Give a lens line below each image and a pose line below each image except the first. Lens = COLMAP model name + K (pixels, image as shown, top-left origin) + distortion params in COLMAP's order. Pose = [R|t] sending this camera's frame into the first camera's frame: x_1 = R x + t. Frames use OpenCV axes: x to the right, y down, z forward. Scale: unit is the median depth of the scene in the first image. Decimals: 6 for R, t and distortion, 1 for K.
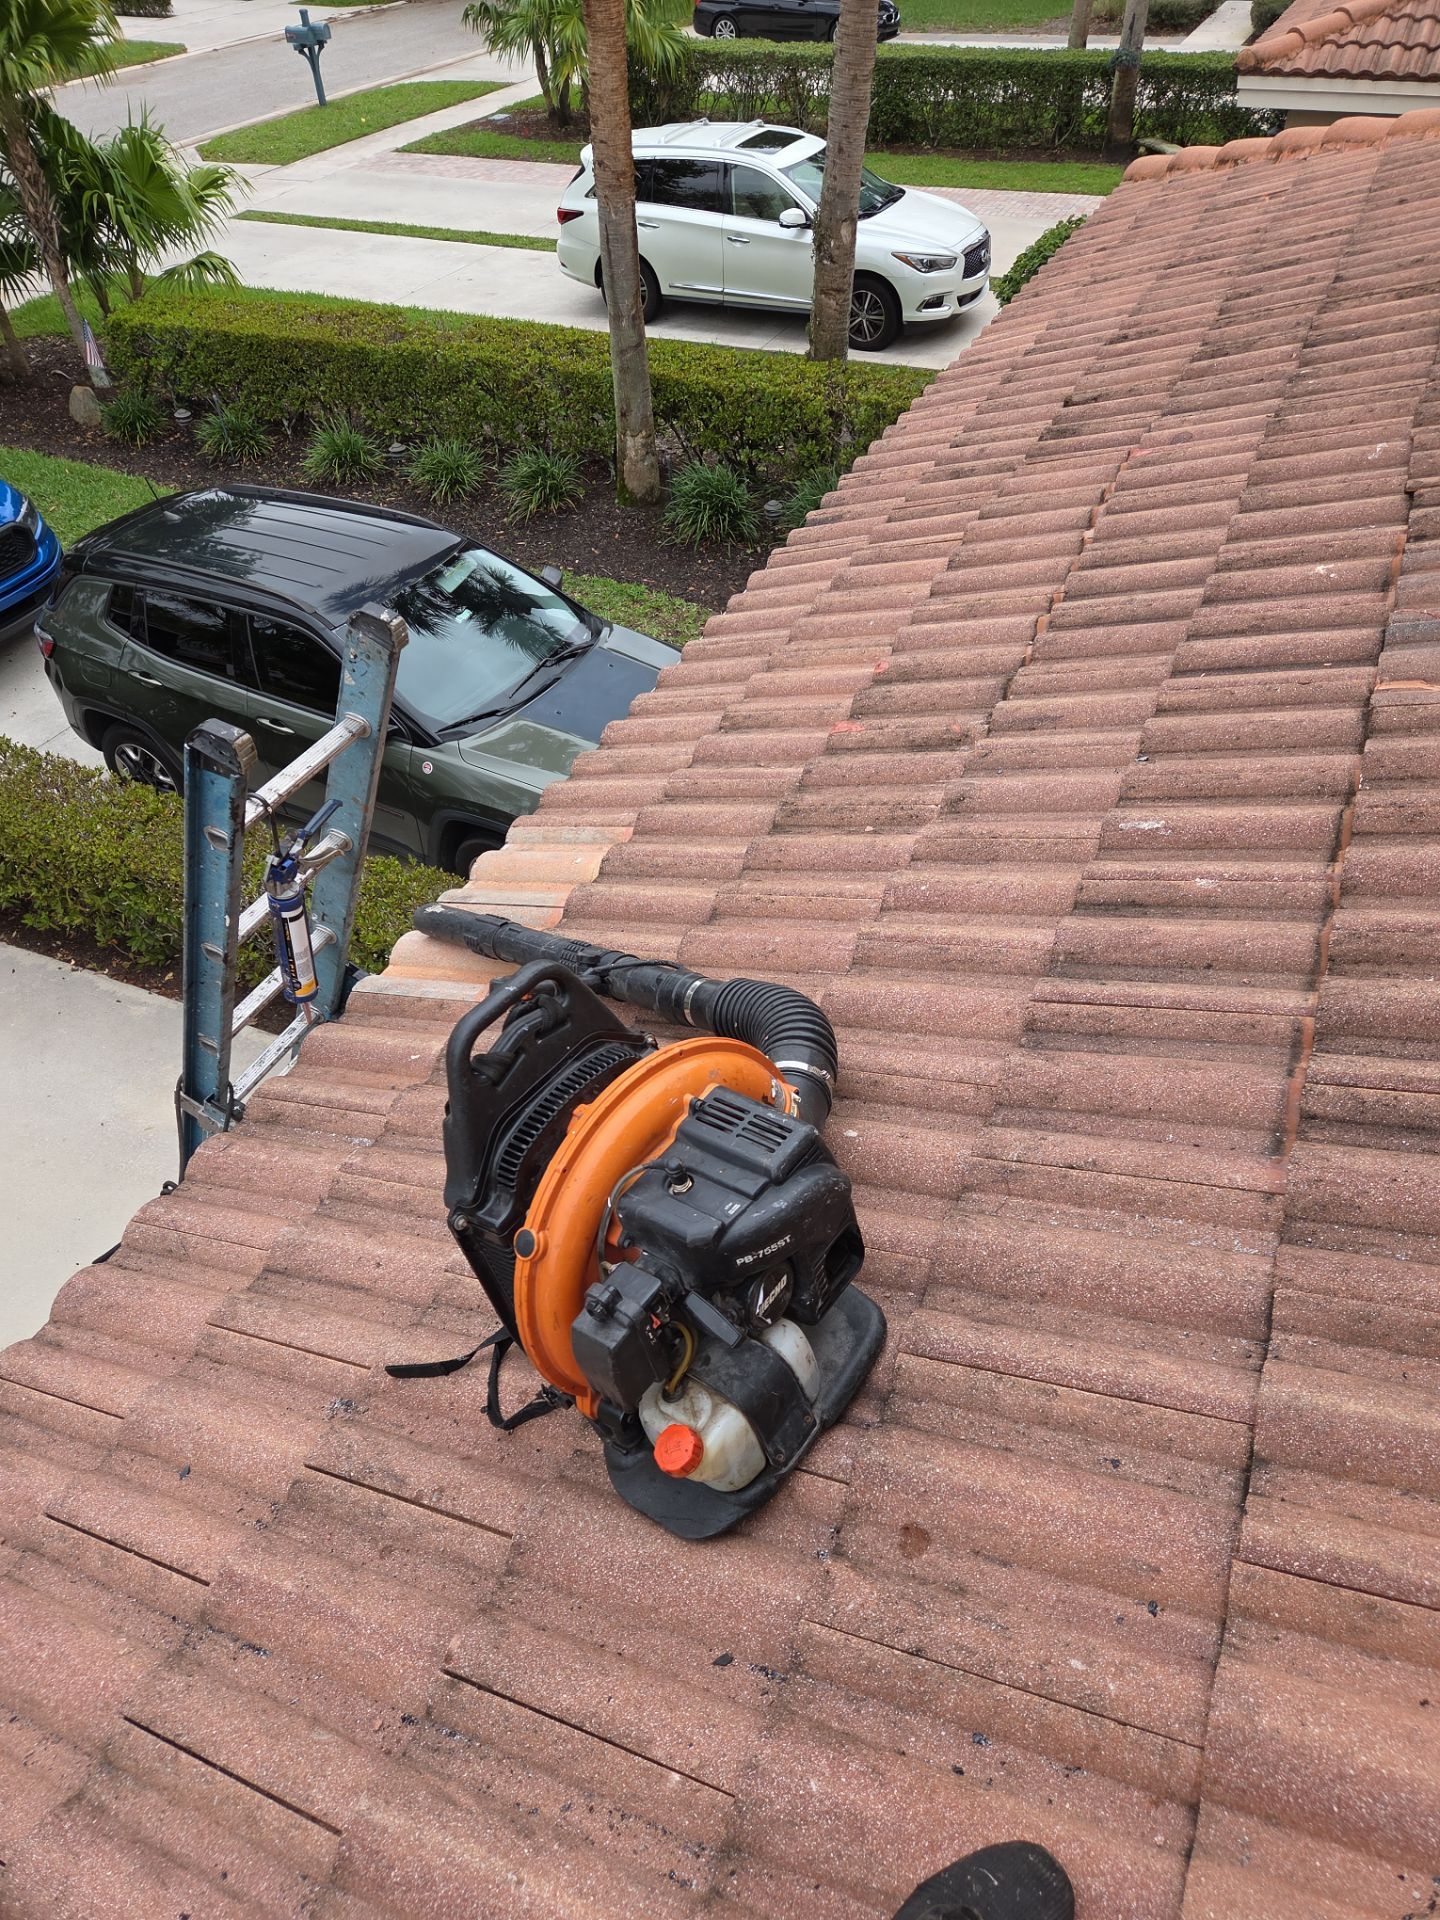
lens RADIAL K [[1288.6, 0, 749.2], [0, 1288.6, 968.8], [0, 0, 1]] dist [0.091290, -0.074890]
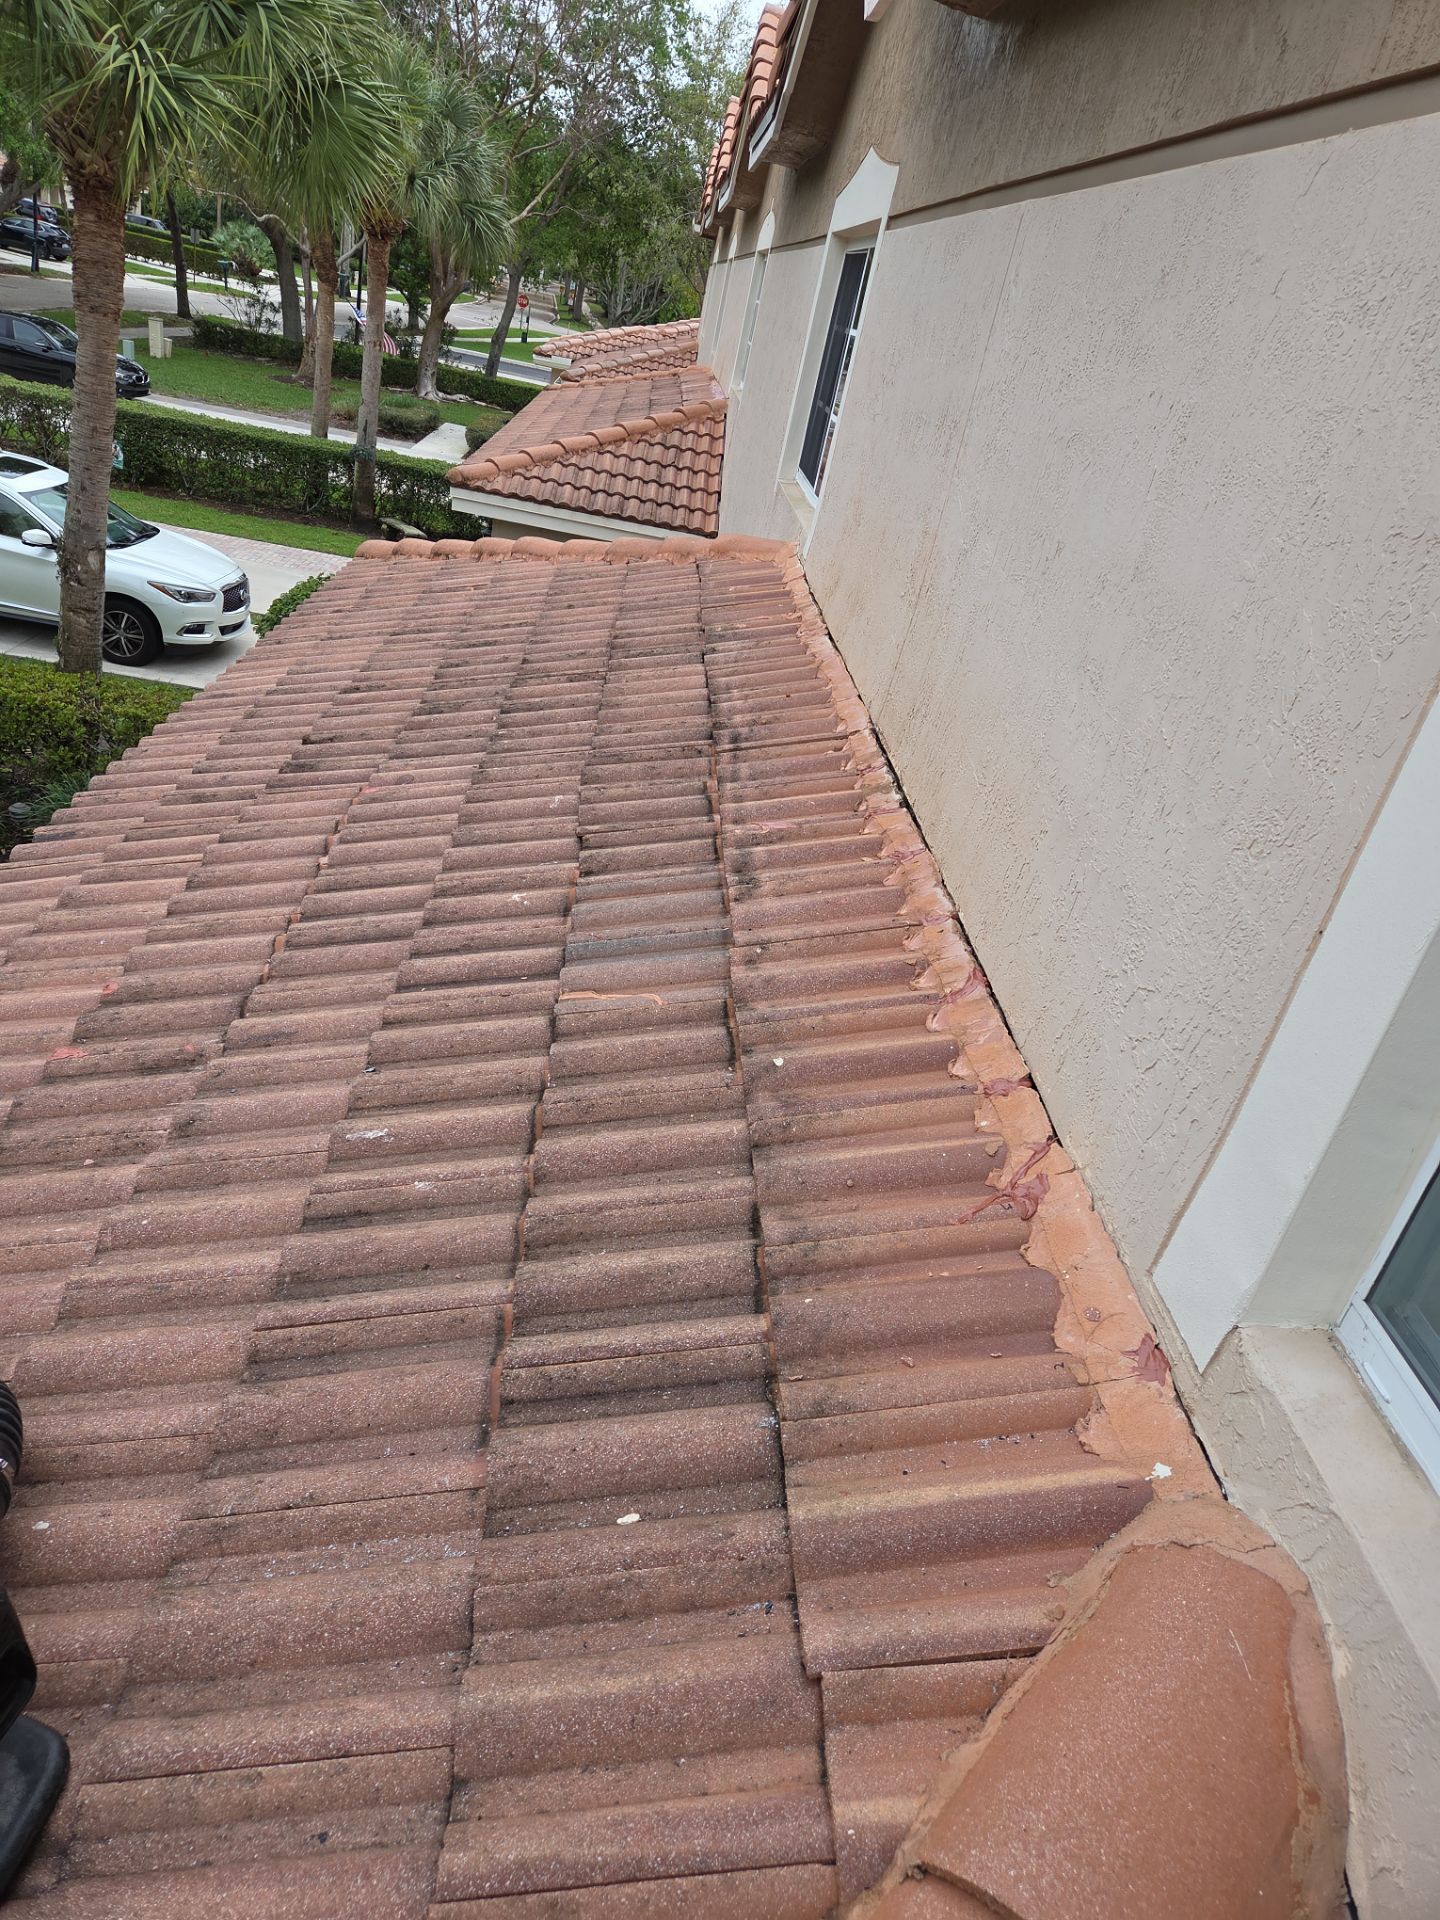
lens RADIAL K [[1271.5, 0, 716.0], [0, 1271.5, 932.4], [0, 0, 1]] dist [0.096595, -0.081723]
pose [[0.878396, -0.023382, 0.477362, 0.033078], [0.138779, 0.968246, -0.207941, -0.007712], [-0.457342, 0.248902, 0.853748, -0.037544]]
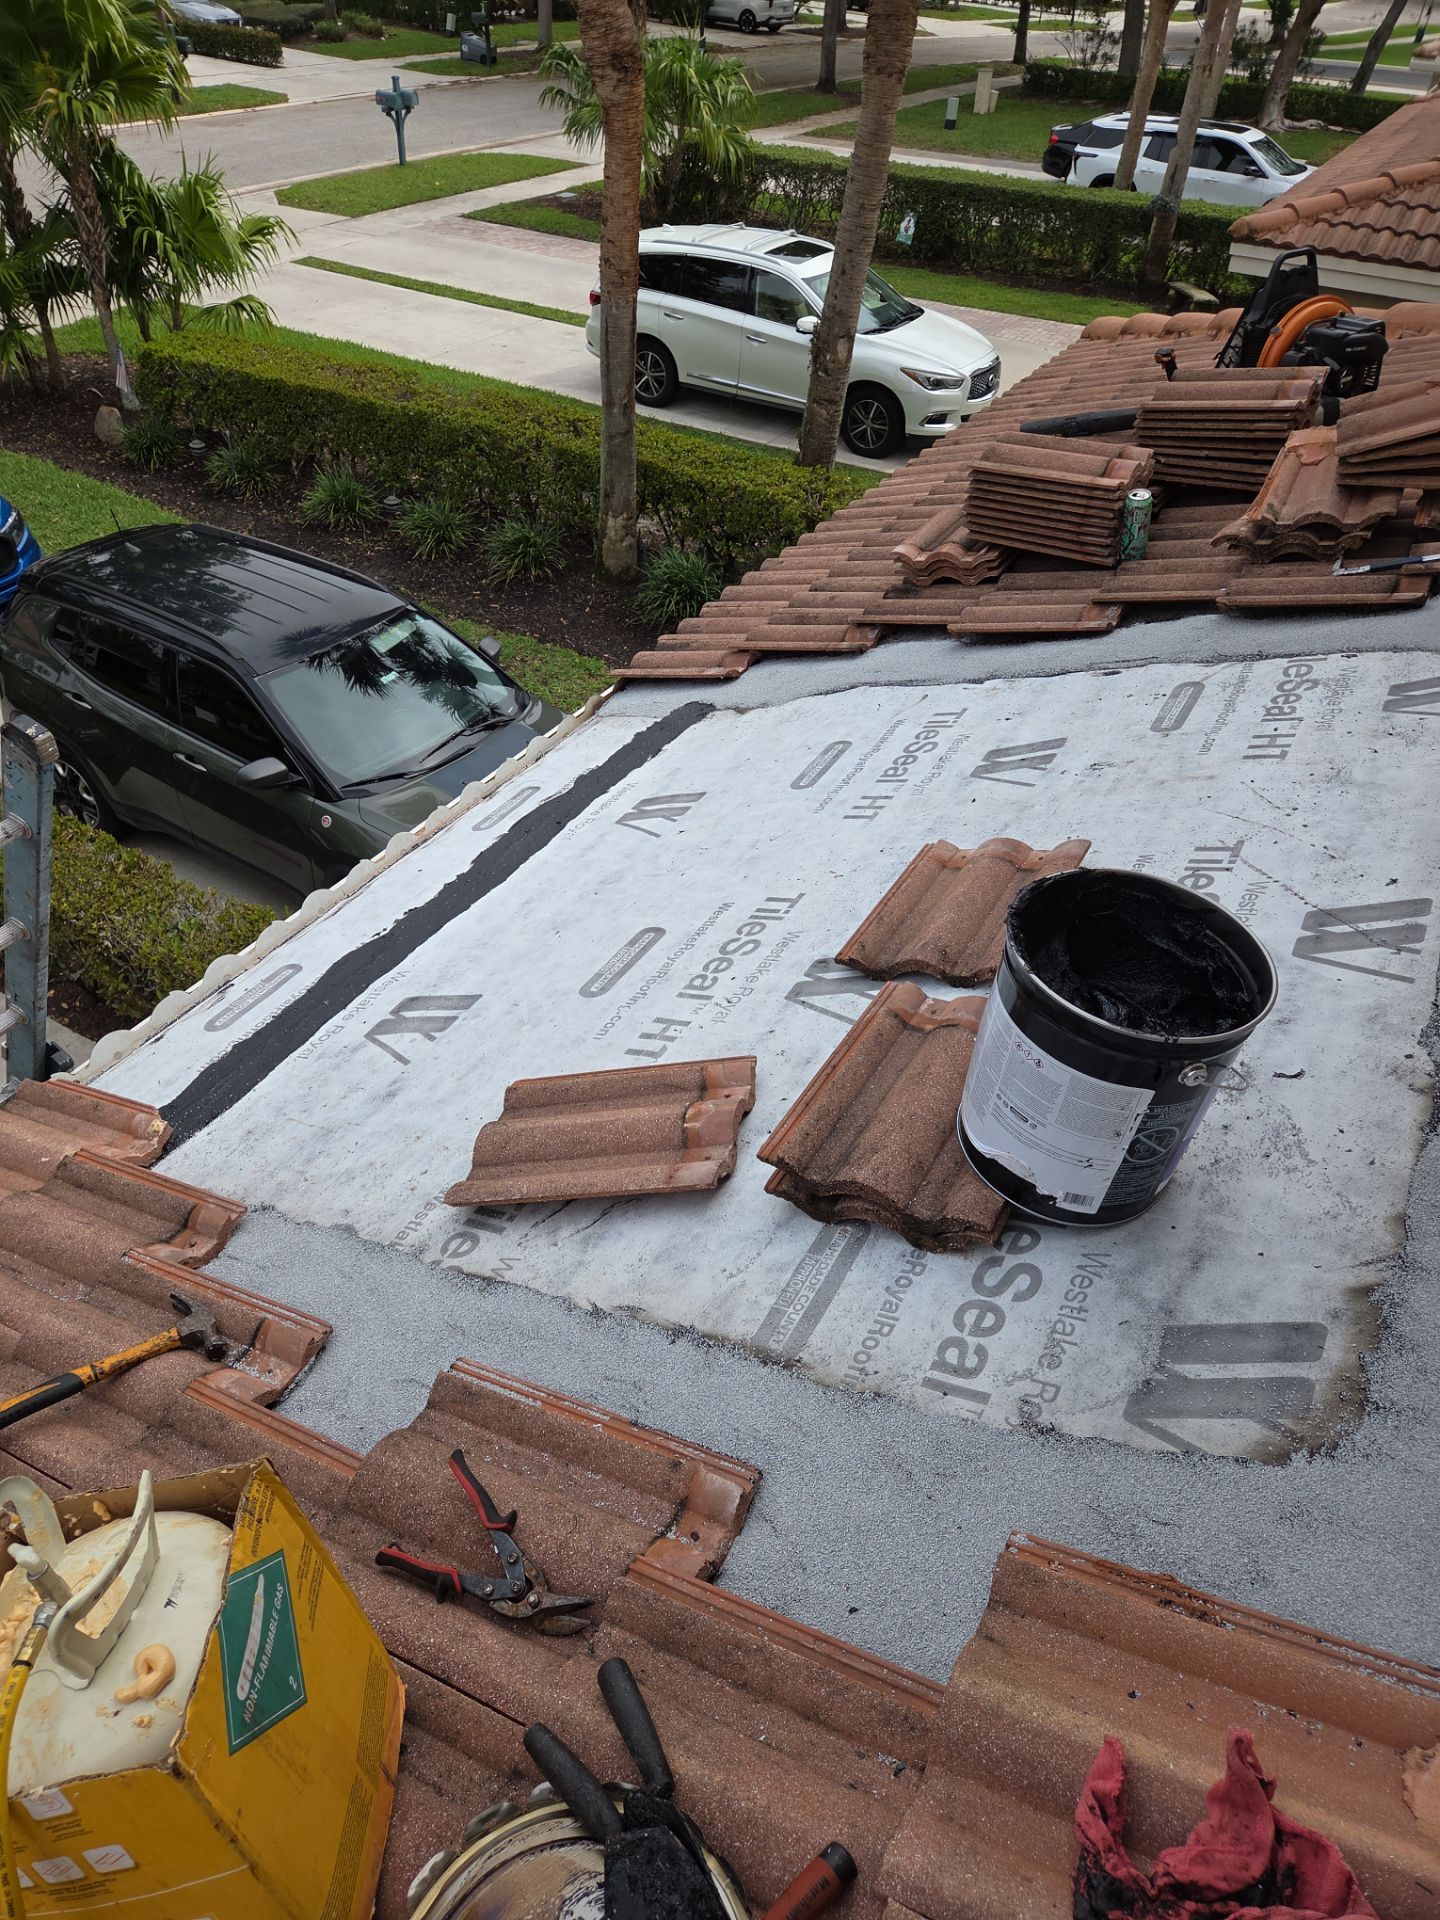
lens RADIAL K [[1305.0, 0, 691.9], [0, 1305.0, 945.6], [0, 0, 1]] dist [0.093384, -0.077784]
pose [[0.992048, 0.121289, -0.033601, 0.160585], [-0.123276, 0.990224, -0.065270, -0.058112], [0.025356, 0.068894, 0.997302, -0.000564]]
